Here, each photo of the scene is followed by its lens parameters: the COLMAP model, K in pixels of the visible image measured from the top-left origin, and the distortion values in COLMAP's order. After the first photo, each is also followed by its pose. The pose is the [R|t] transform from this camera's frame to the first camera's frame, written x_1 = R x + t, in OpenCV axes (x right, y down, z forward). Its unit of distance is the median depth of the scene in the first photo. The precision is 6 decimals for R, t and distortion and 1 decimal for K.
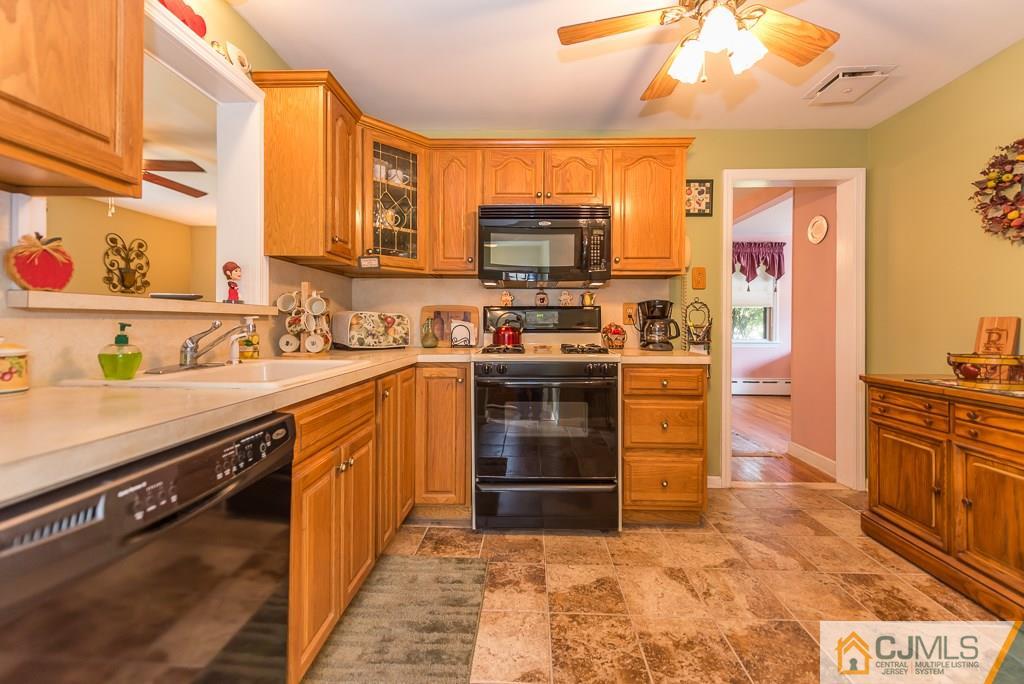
lens RADIAL K [[400.8, 0, 519.8], [0, 400.8, 326.1], [0, 0, 1]] dist [0.001675, 0.000065]
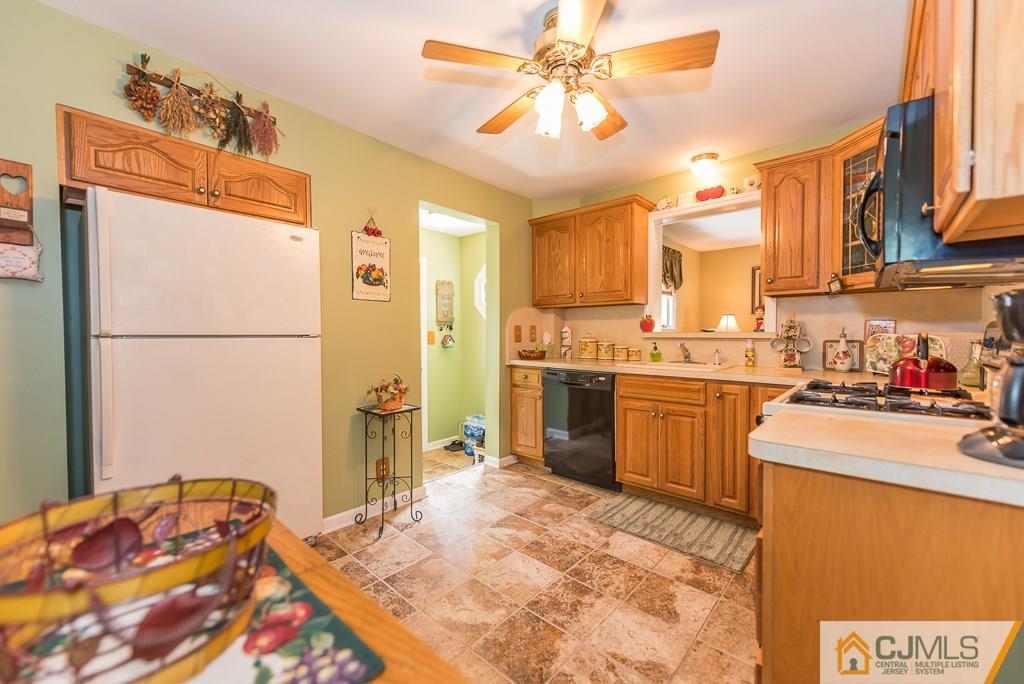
lens RADIAL K [[404.0, 0, 510.2], [0, 404.0, 345.9], [0, 0, 1]] dist [0.000080, -0.000056]
pose [[-0.646737, 0.020989, -0.762424, 0.988459], [-0.007332, 0.999404, 0.033732, -0.037358], [0.762677, 0.027405, -0.646198, 1.086412]]
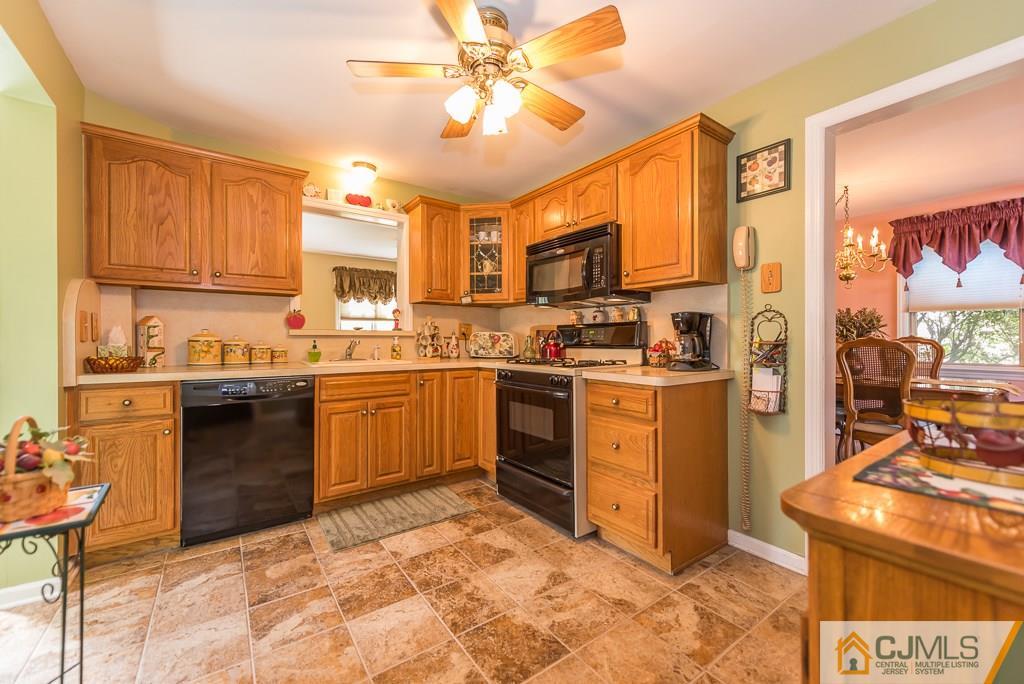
lens RADIAL K [[401.3, 0, 512.0], [0, 401.3, 342.0], [0, 0, 1]] dist [0.001807, 0.000193]
pose [[0.610955, 0.000539, -0.791665, 0.977147], [-0.003155, 0.999993, -0.001754, 0.002594], [0.791659, 0.003570, 0.610952, 0.220773]]
